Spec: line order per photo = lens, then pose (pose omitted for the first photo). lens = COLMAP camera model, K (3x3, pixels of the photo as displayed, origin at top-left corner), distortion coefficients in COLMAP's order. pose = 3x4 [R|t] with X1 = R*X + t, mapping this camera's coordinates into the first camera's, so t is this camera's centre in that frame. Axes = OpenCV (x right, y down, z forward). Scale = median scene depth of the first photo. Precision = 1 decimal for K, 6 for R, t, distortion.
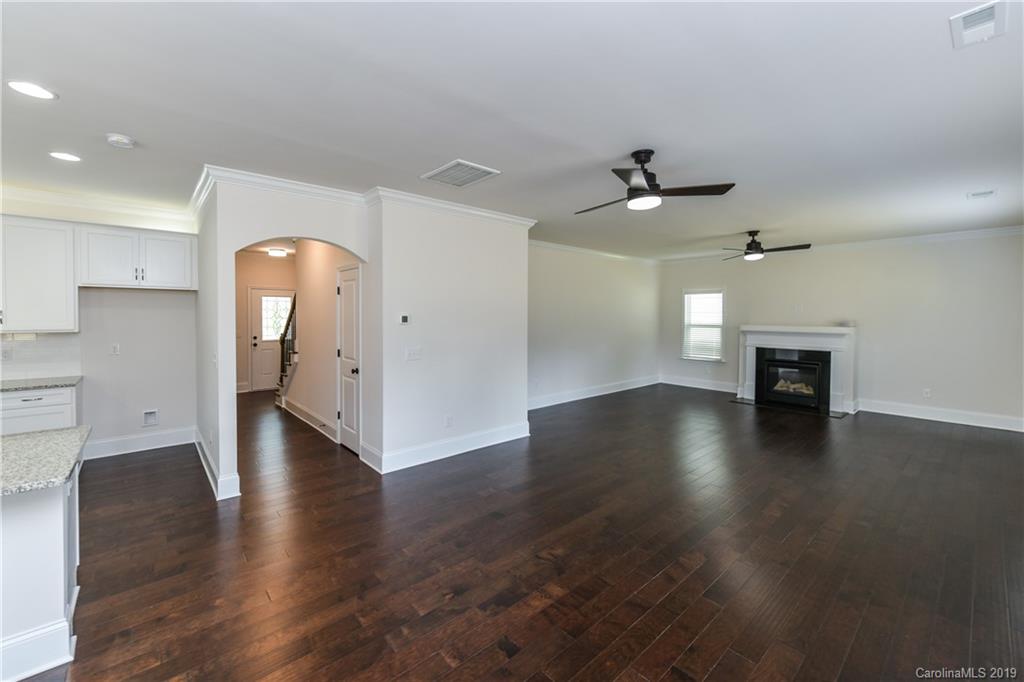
lens RADIAL K [[411.4, 0, 513.4], [0, 411.4, 323.1], [0, 0, 1]] dist [0.006450, -0.002488]
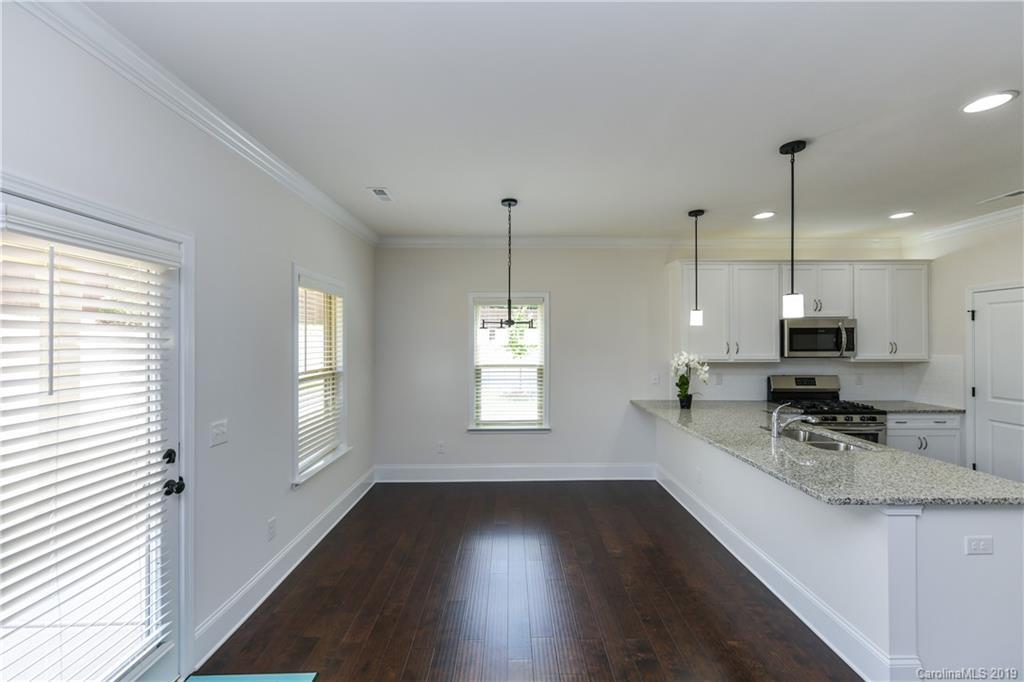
lens RADIAL K [[411.4, 0, 512.1], [0, 411.4, 338.9], [0, 0, 1]] dist [0.006450, -0.002488]
pose [[-0.656652, -0.008516, -0.754146, 0.132575], [-0.016882, 0.999852, 0.003410, -0.015293], [0.754005, 0.014971, -0.656698, 0.505070]]
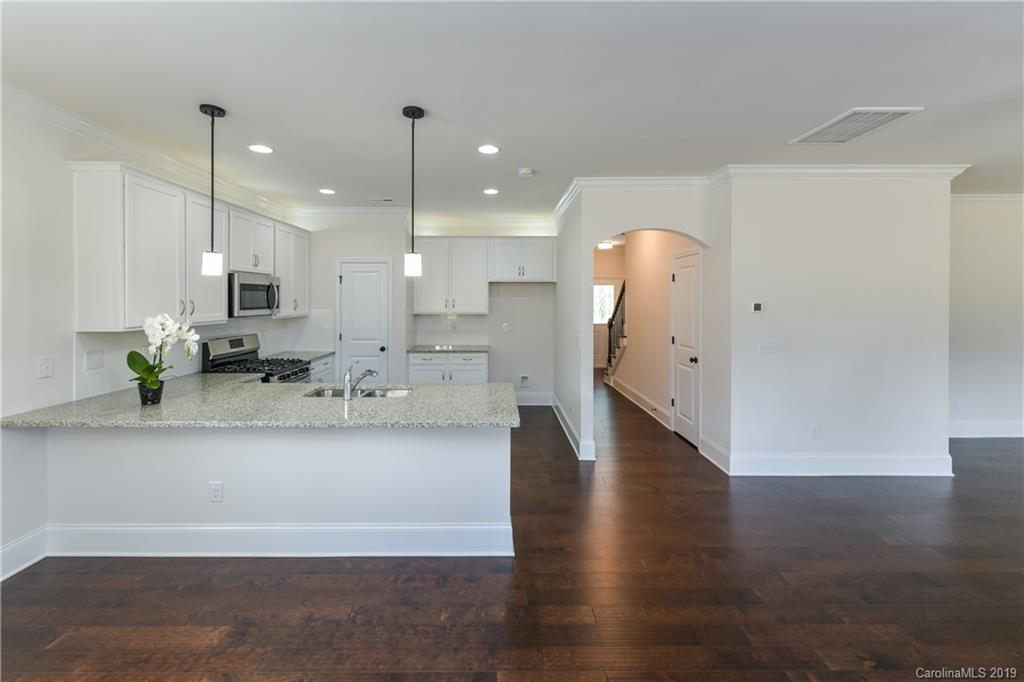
lens RADIAL K [[411.4, 0, 504.5], [0, 411.4, 300.6], [0, 0, 1]] dist [0.006450, -0.002488]
pose [[0.755832, -0.002625, -0.654760, -0.105116], [-0.010844, 0.999805, -0.016527, -0.002298], [0.654675, 0.019592, 0.755656, -0.036068]]
